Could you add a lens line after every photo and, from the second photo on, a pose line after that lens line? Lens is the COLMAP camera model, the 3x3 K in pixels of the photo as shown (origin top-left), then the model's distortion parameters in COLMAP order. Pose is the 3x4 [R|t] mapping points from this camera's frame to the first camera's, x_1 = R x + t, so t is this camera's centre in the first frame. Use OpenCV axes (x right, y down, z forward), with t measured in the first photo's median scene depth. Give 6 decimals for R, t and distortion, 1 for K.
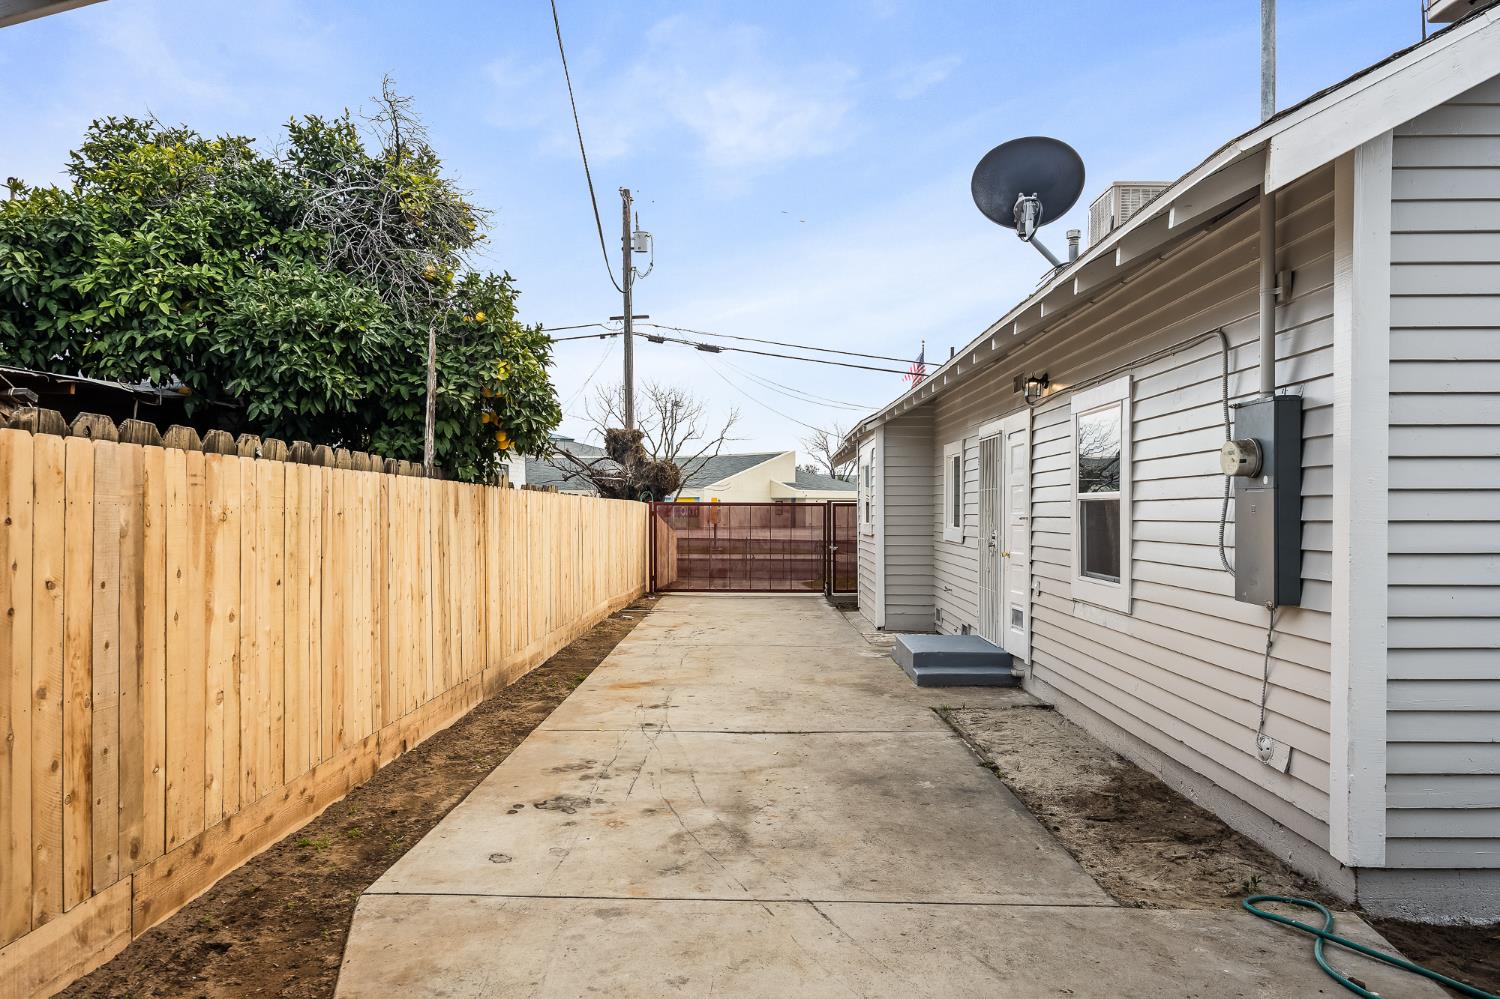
lens RADIAL K [[999.3, 0, 745.7], [0, 999.3, 514.4], [0, 0, 1]] dist [-0.001412, 0.003932]
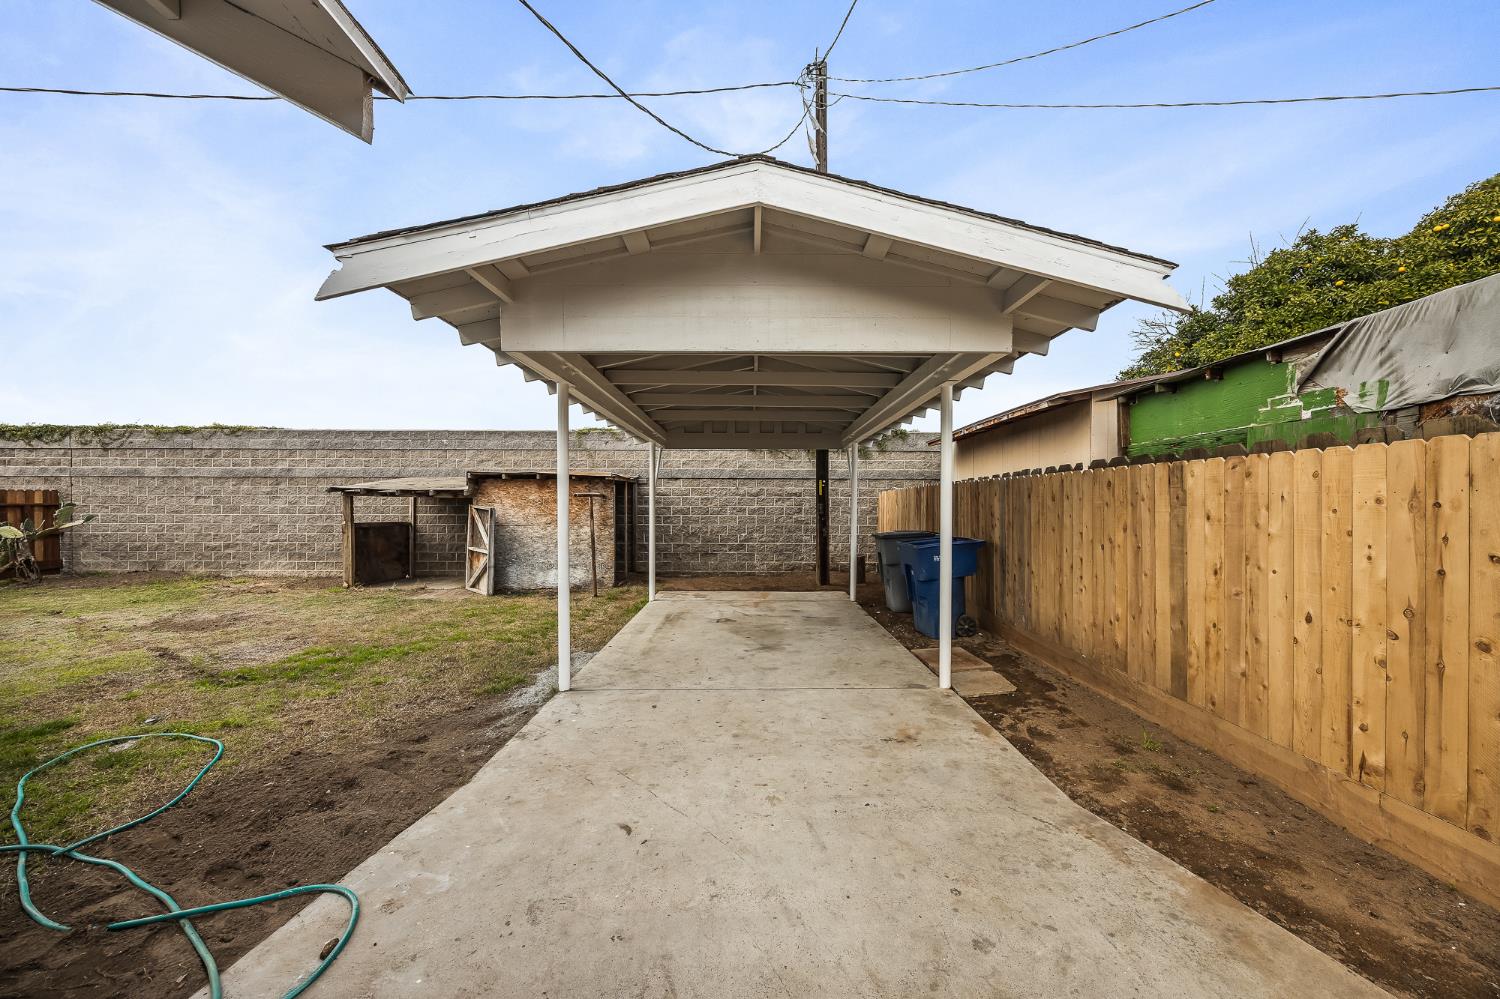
lens RADIAL K [[574.0, 0, 750.1], [0, 574.0, 503.0], [0, 0, 1]] dist [0.000334, -0.000640]
pose [[-0.999931, -0.002278, -0.011530, 0.069480], [-0.002282, 0.999997, 0.000286, 0.002135], [0.011529, 0.000312, -0.999933, 0.605327]]
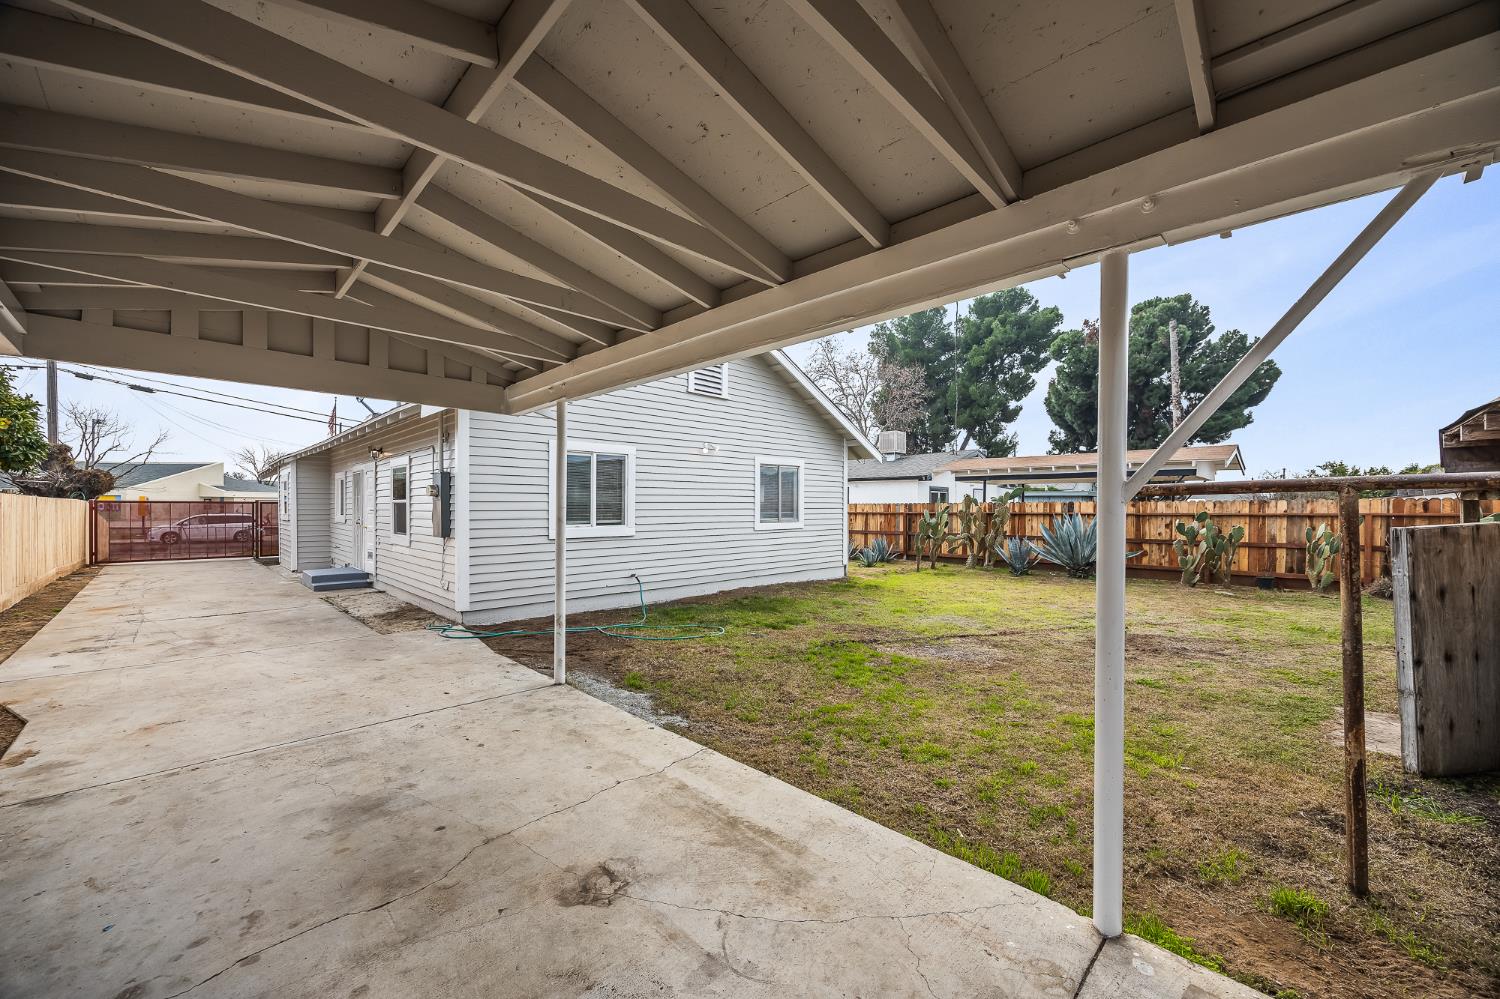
lens RADIAL K [[574.0, 0, 750.9], [0, 574.0, 506.8], [0, 0, 1]] dist [0.000334, -0.000640]
pose [[0.700017, 0.000961, 0.714125, -0.044152], [0.001137, 0.999996, -0.002460, 0.000186], [-0.714125, 0.002534, 0.700014, -0.488682]]
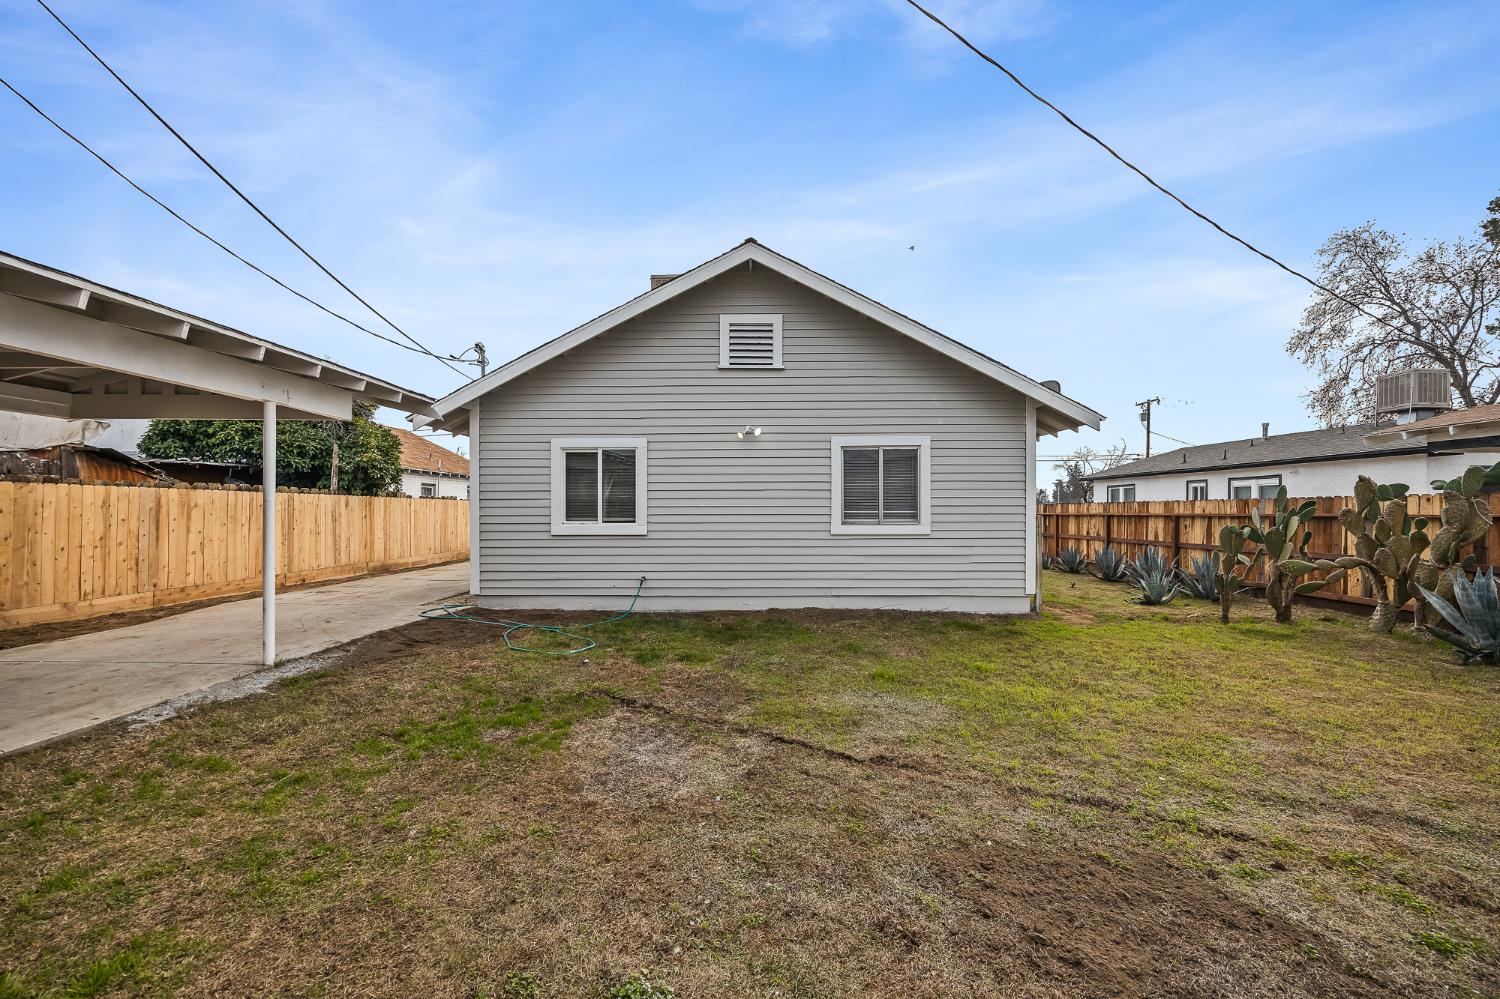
lens RADIAL K [[574.0, 0, 770.3], [0, 574.0, 505.7], [0, 0, 1]] dist [0.000334, -0.000640]
pose [[0.999985, 0.000952, 0.005343, 0.791792], [-0.000898, 0.999948, -0.010132, 0.010834], [-0.005352, 0.010127, 0.999934, -0.573654]]
